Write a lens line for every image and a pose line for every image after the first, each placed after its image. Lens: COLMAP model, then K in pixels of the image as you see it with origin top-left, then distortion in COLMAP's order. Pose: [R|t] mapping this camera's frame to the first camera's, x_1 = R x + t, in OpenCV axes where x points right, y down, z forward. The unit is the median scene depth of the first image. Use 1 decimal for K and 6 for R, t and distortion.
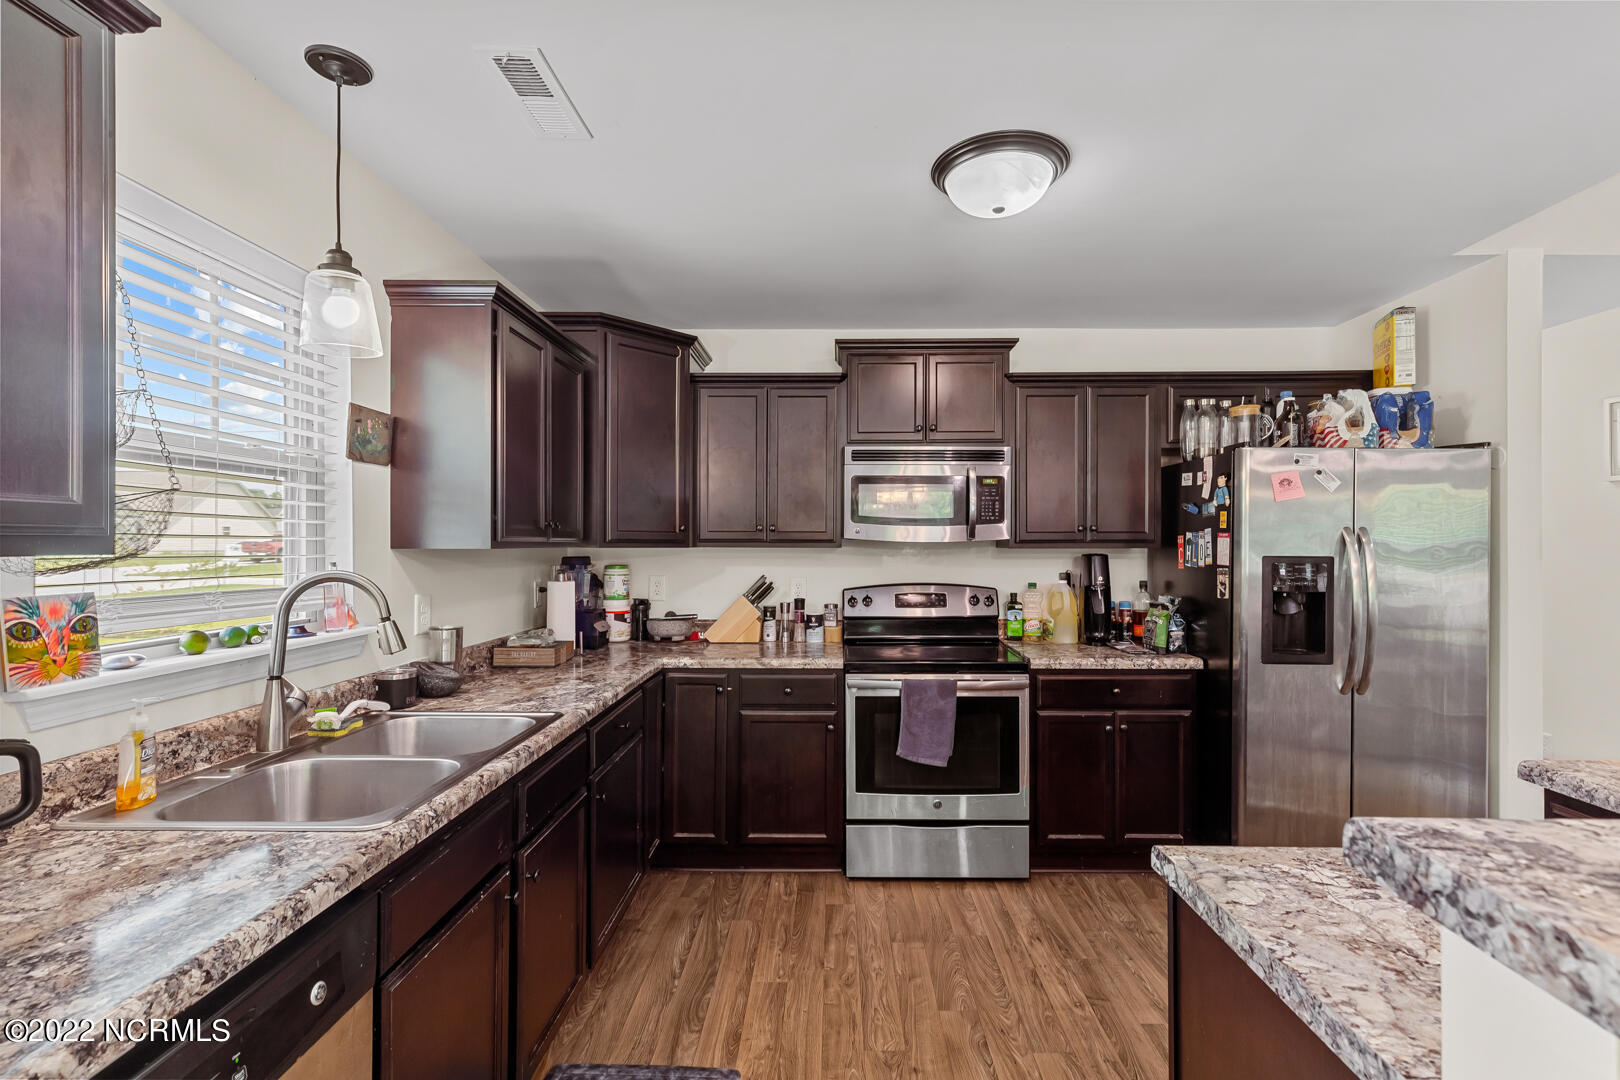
lens RADIAL K [[727.7, 0, 830.1], [0, 727.7, 541.9], [0, 0, 1]] dist [0.002894, -0.000198]
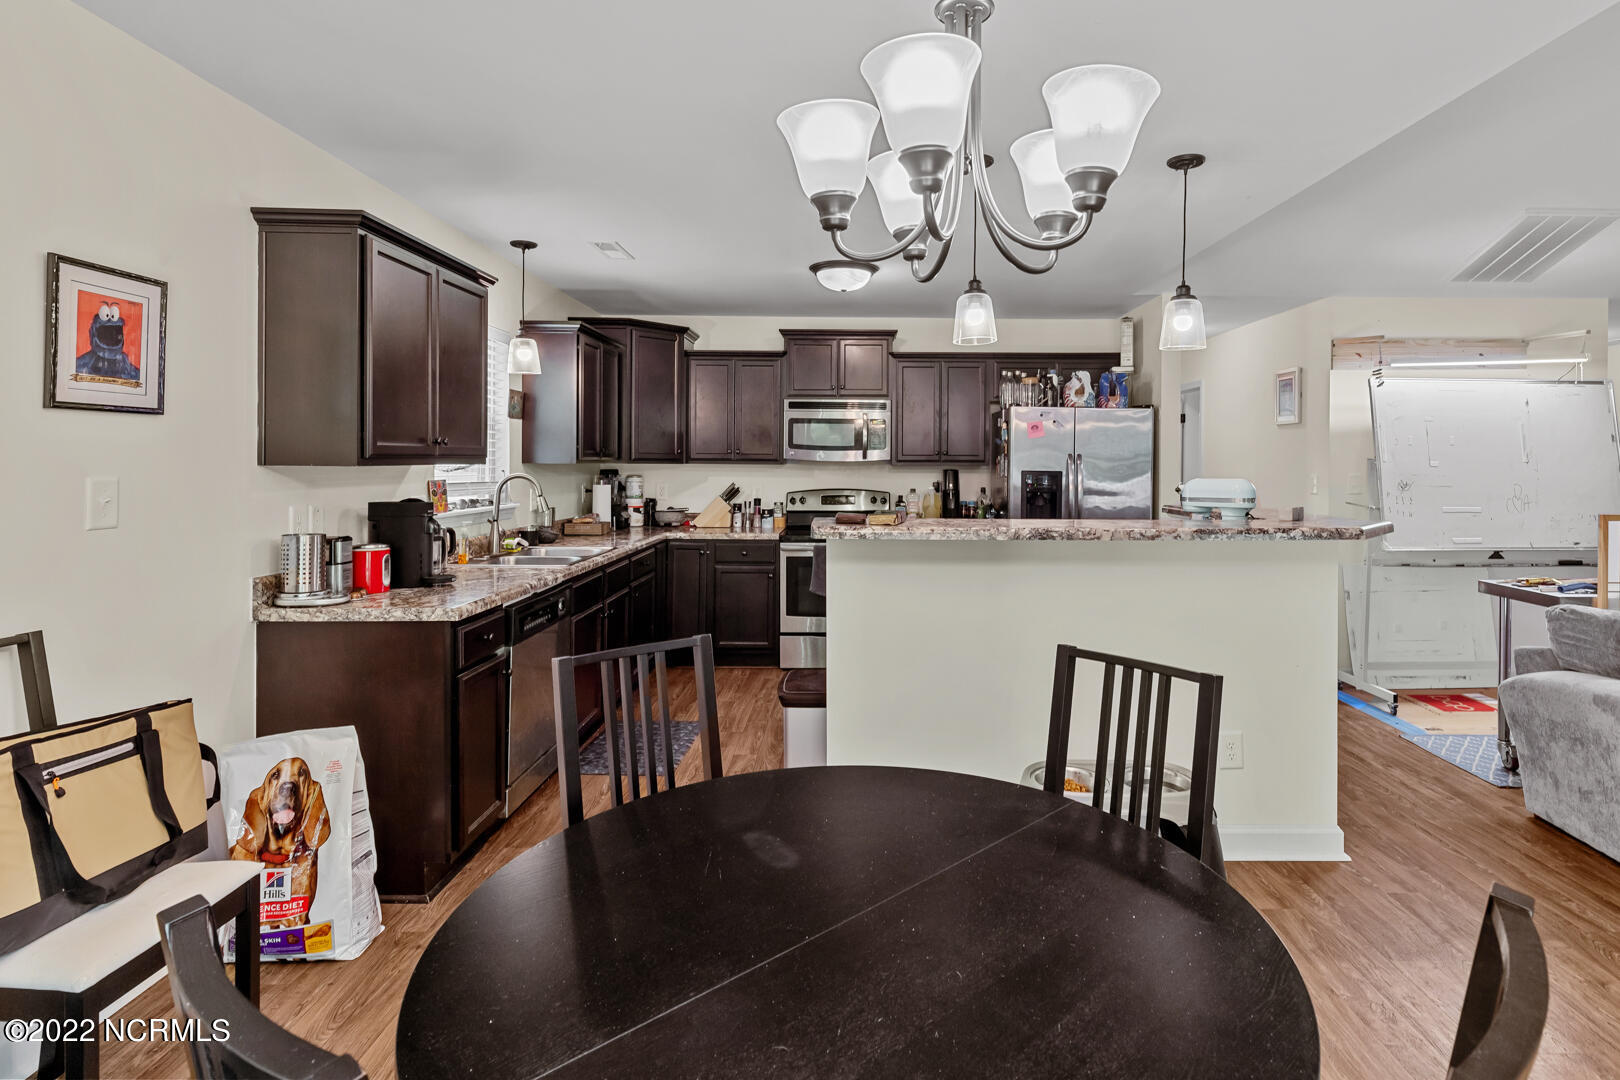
lens RADIAL K [[823.6, 0, 857.2], [0, 823.6, 468.9], [0, 0, 1]] dist [0.003003, -0.003590]
pose [[0.999900, 0.006123, 0.012726, 0.167189], [-0.006264, 0.999919, 0.011118, -0.003467], [-0.012656, -0.011196, 0.999857, -0.820160]]
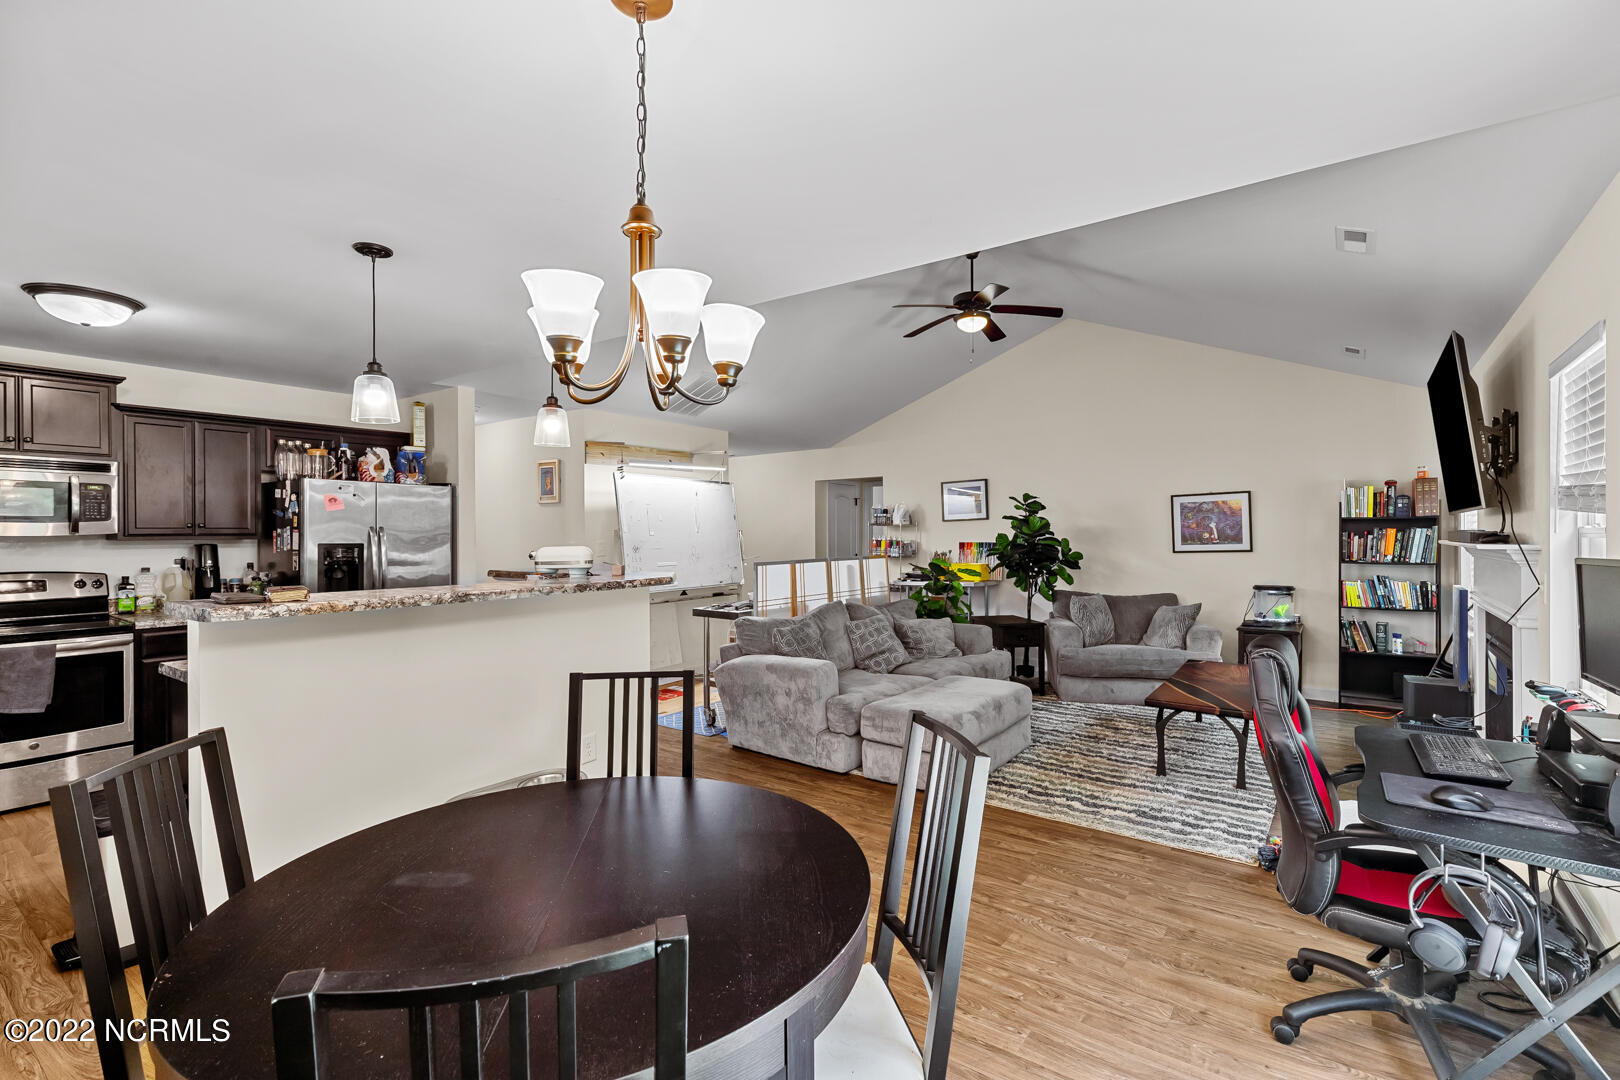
lens RADIAL K [[727.7, 0, 828.1], [0, 727.7, 537.6], [0, 0, 1]] dist [0.002894, -0.000198]
pose [[0.572578, -0.006035, 0.819828, -0.097206], [0.000604, 0.999976, 0.006939, -0.004886], [-0.819850, -0.003478, 0.572567, -0.827064]]
